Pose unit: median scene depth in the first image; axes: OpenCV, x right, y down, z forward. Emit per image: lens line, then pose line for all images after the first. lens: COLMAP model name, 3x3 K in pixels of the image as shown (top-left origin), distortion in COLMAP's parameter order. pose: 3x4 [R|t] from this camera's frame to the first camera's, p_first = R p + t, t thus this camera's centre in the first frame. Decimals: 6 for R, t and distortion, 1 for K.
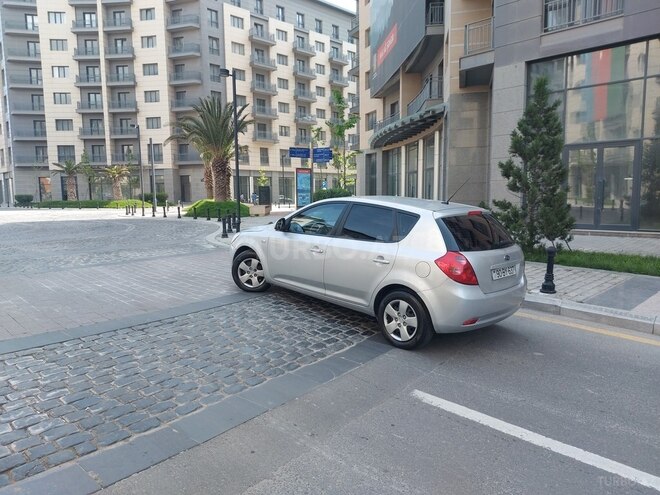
lens RADIAL K [[489.7, 0, 330.0], [0, 489.7, 247.5], [0, 0, 1]] dist [0.008320, -0.026762]
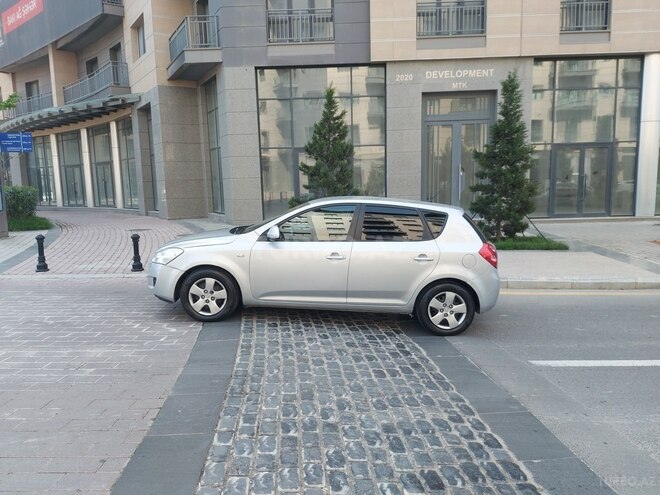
lens RADIAL K [[489.7, 0, 330.0], [0, 489.7, 247.5], [0, 0, 1]] dist [0.008320, -0.026762]
pose [[0.689832, -0.094910, 0.717722, -0.712988], [0.087951, 0.995013, 0.047045, -0.057754], [-0.718608, 0.030671, 0.694739, 0.376461]]
